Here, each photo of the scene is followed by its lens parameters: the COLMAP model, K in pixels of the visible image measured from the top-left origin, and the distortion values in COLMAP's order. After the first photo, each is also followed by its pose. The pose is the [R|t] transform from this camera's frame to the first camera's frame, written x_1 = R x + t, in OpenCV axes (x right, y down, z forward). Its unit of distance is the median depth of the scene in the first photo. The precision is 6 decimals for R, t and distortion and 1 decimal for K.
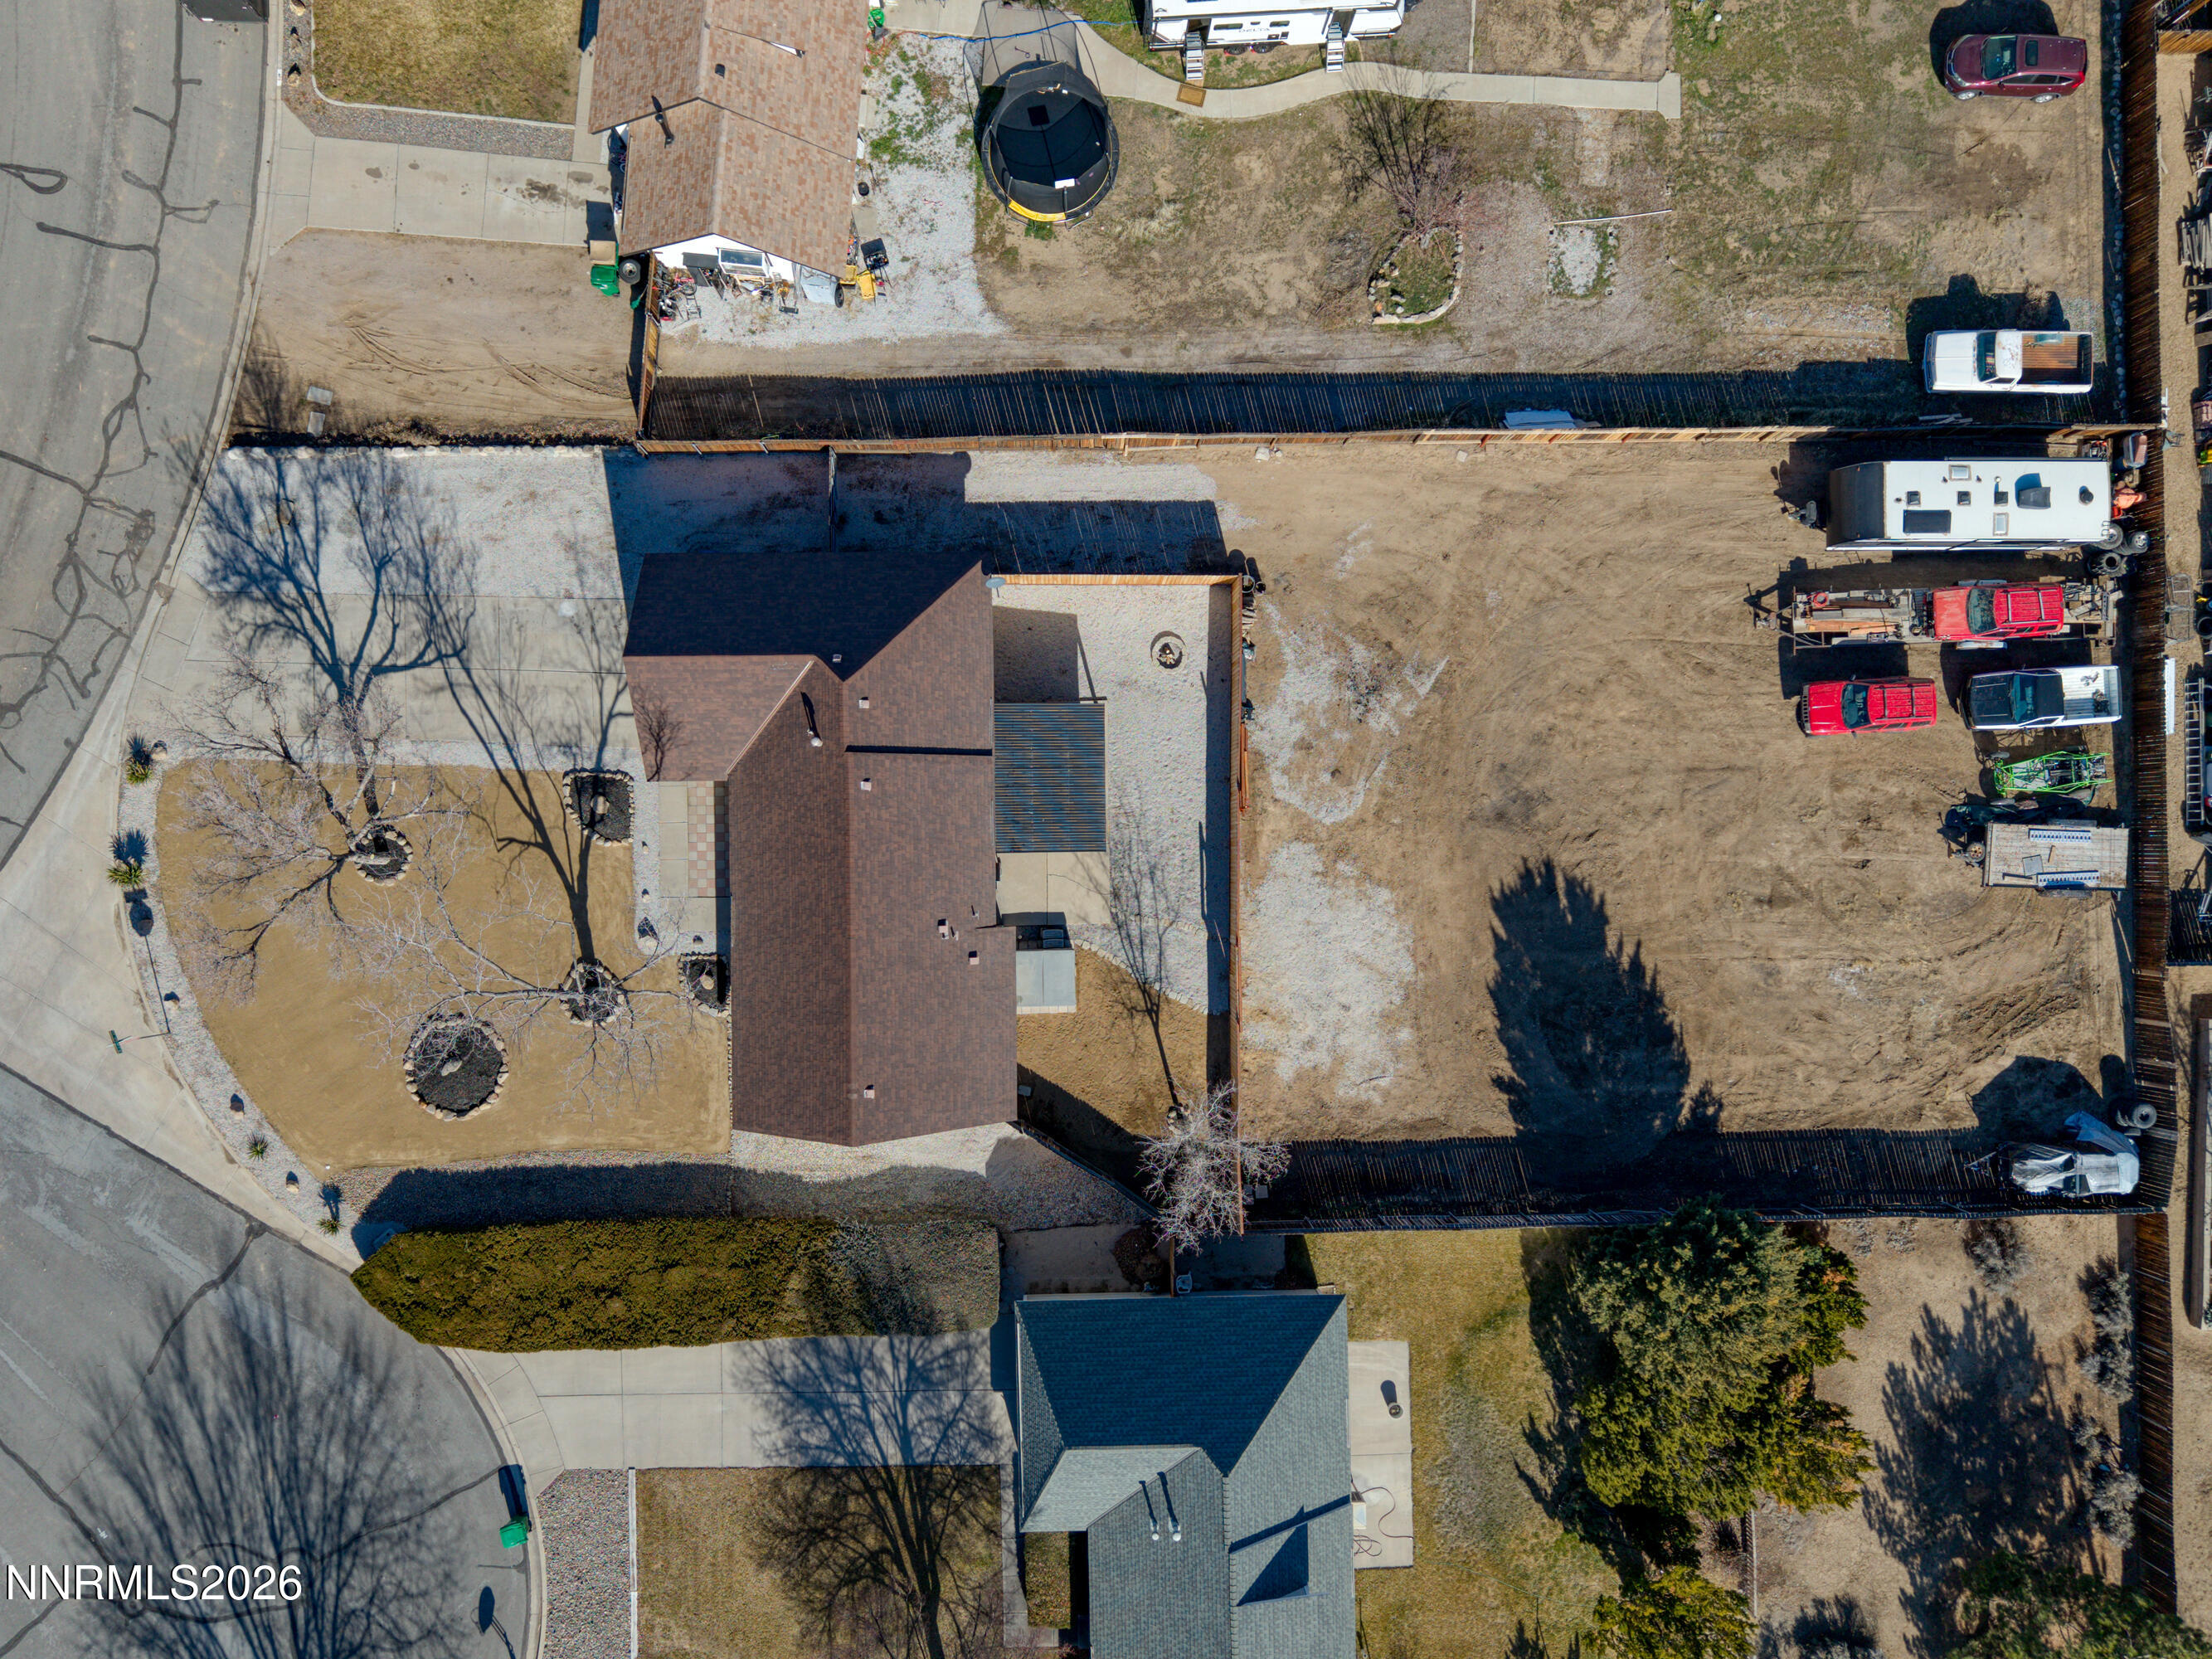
lens RADIAL K [[1637.7, 0, 1106.0], [0, 1637.7, 829.5], [0, 0, 1]] dist [0.012054, -0.003401]
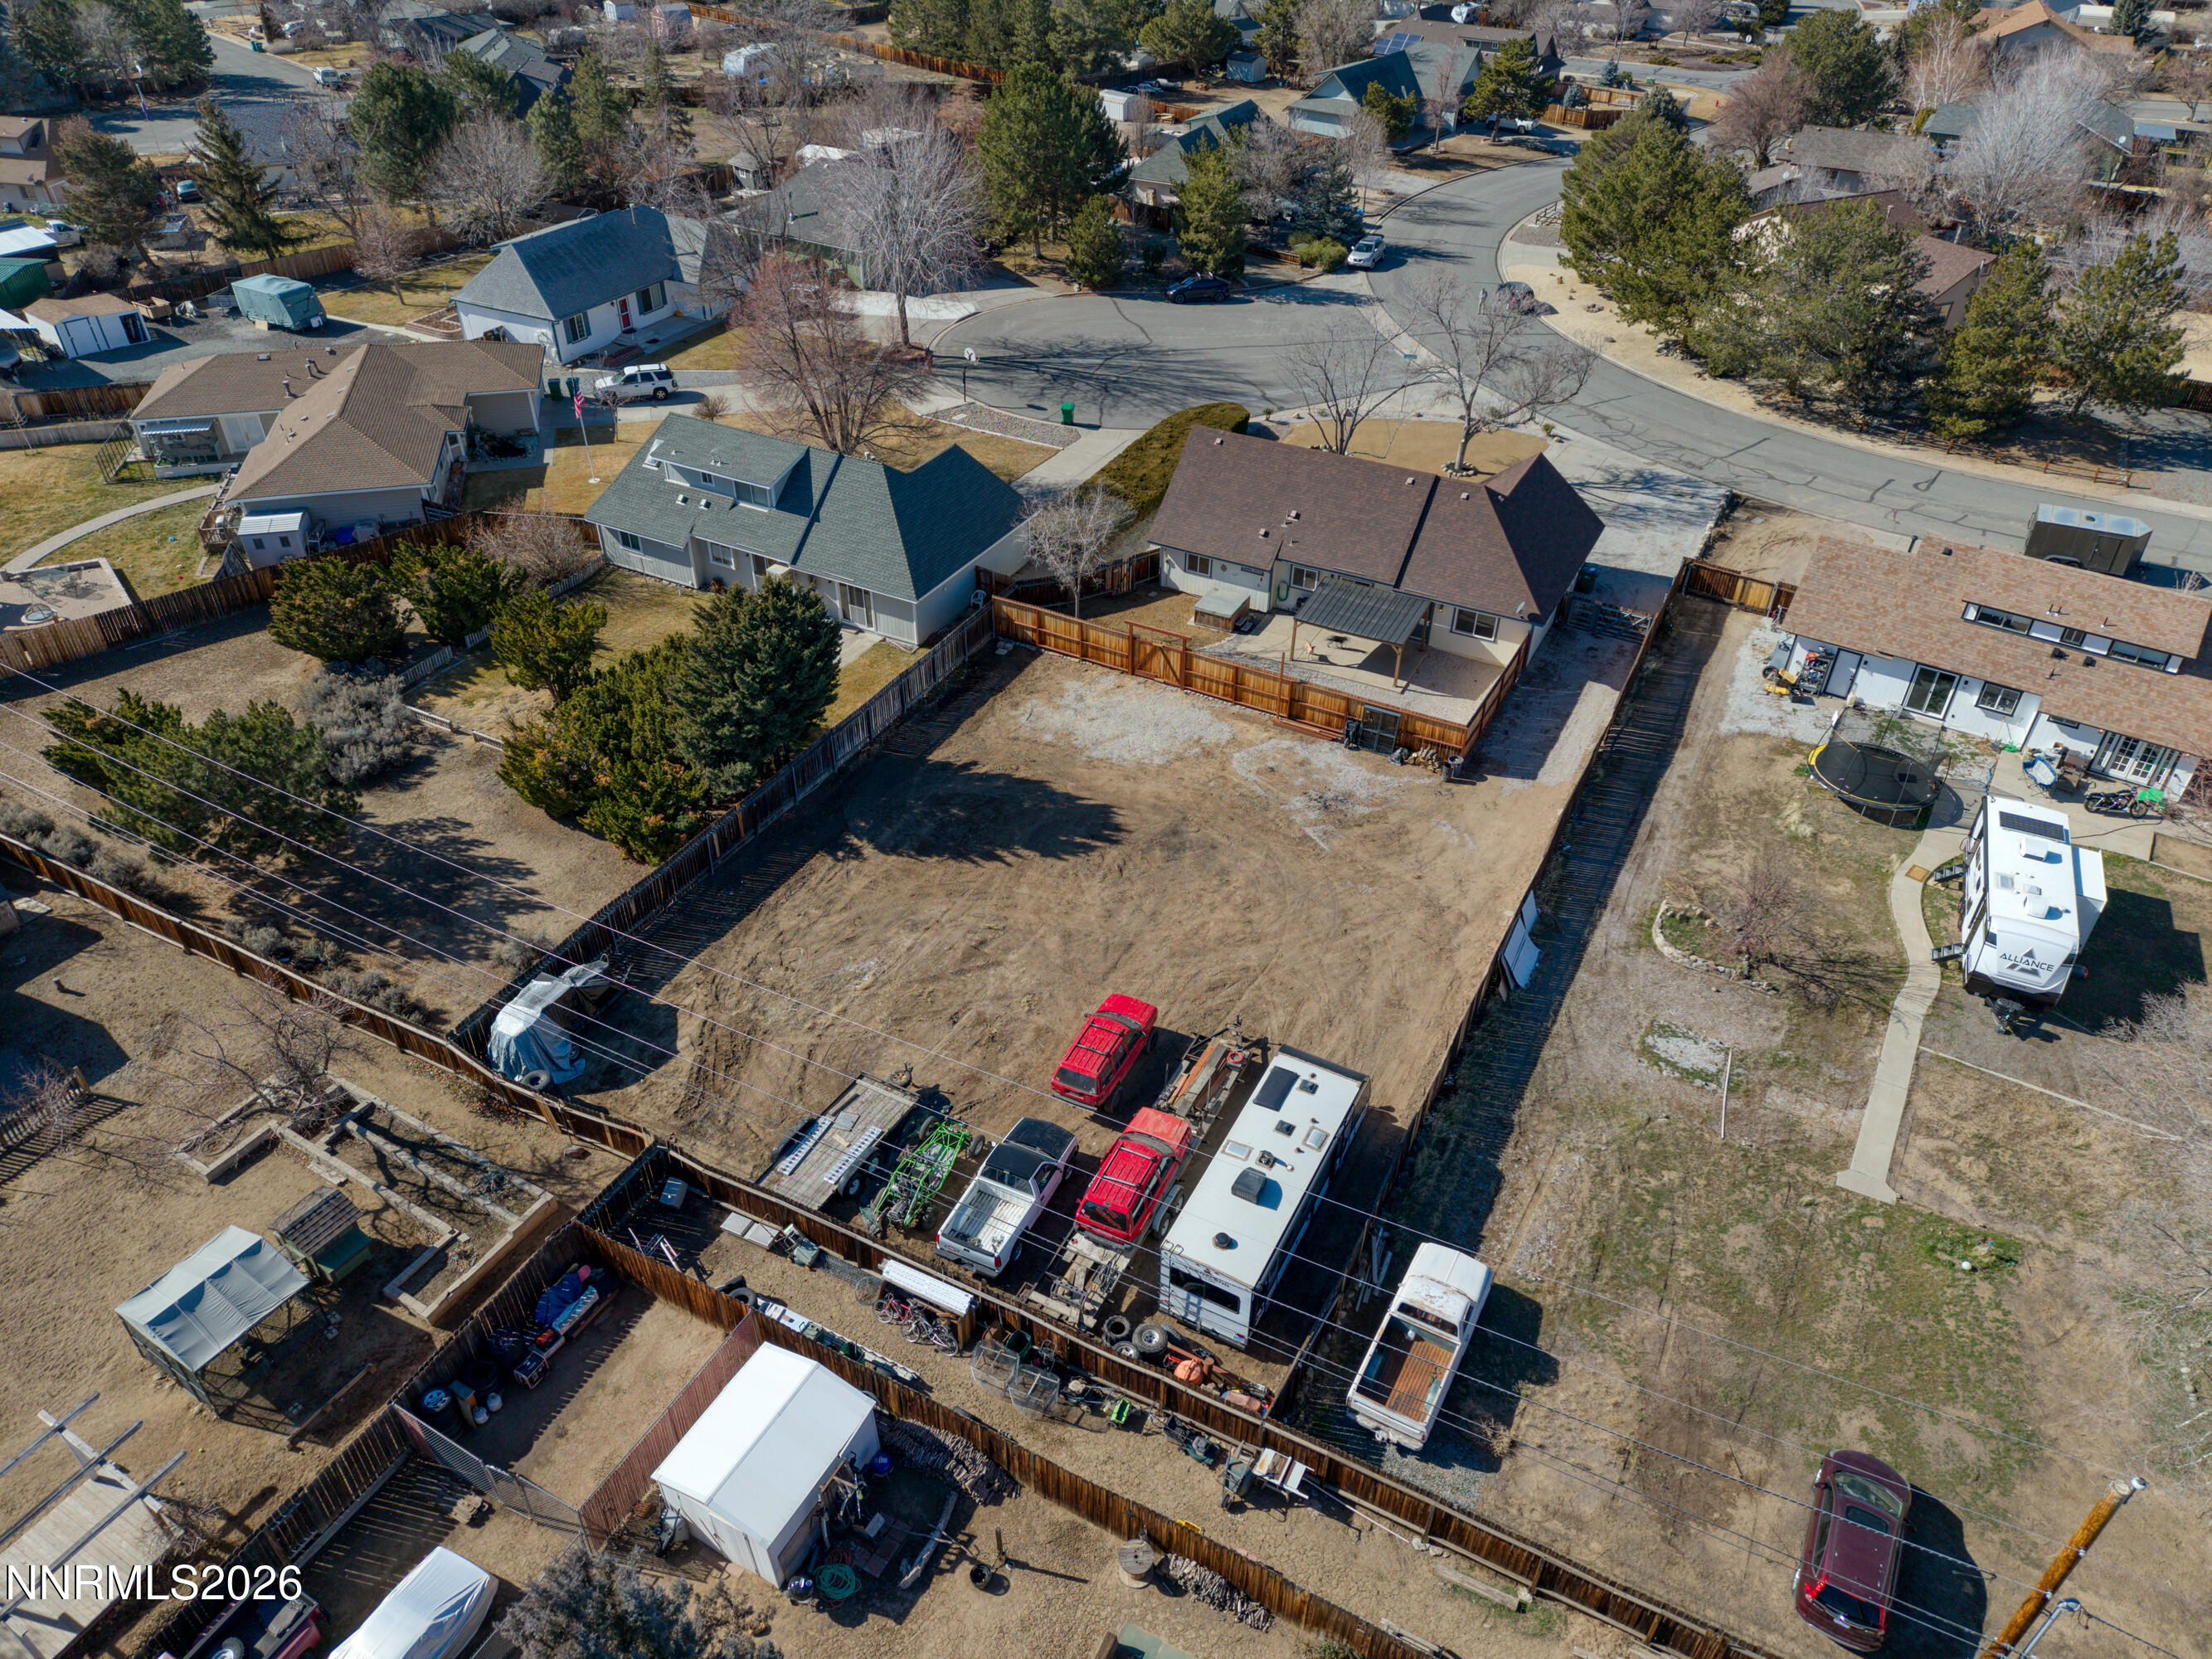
lens RADIAL K [[1549.6, 0, 1106.0], [0, 1549.6, 829.5], [0, 0, 1]] dist [0.050770, -0.089426]
pose [[-0.478393, 0.472018, -0.740499, 1.025919], [-0.877880, -0.277826, 0.390051, -0.368796], [-0.021619, 0.836667, 0.547285, 0.432233]]
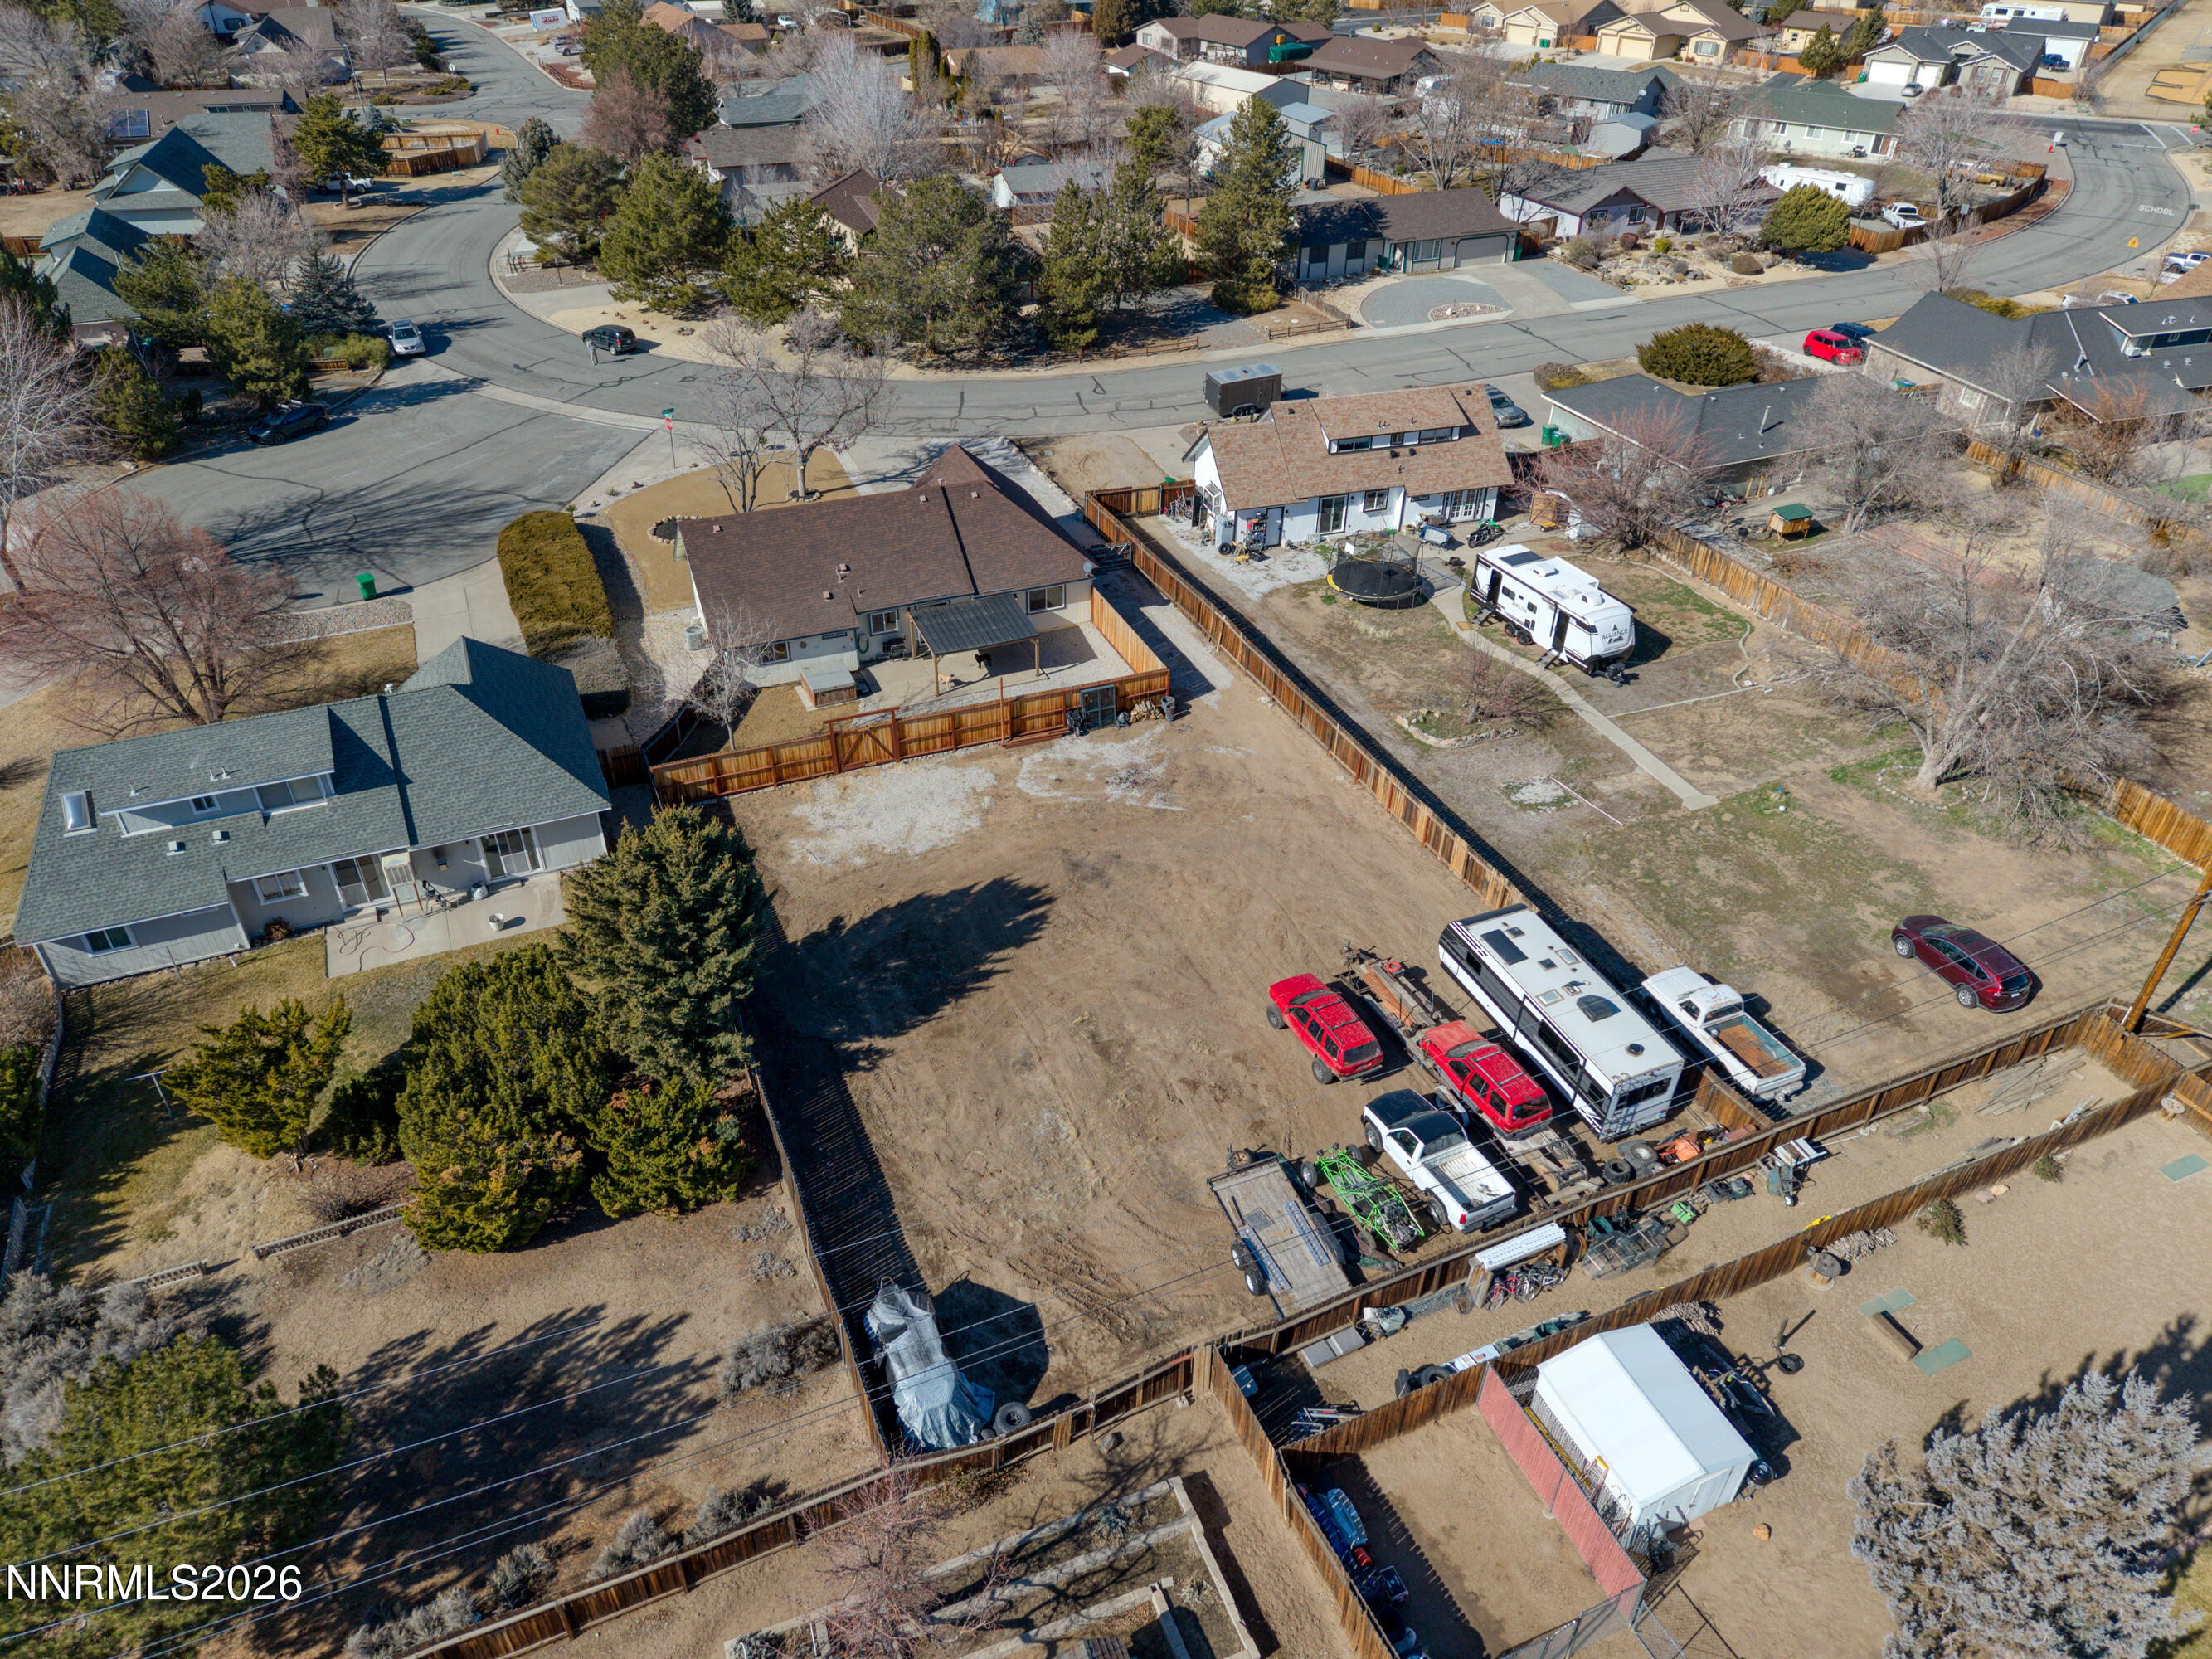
lens RADIAL K [[1516.8, 0, 1164.0], [0, 1516.8, 827.0], [0, 0, 1]] dist [0.030414, -0.029783]
pose [[0.411608, 0.490091, -0.768368, 1.032347], [-0.911311, 0.230173, -0.341369, 0.278876], [0.009556, 0.840732, 0.541366, 0.426773]]
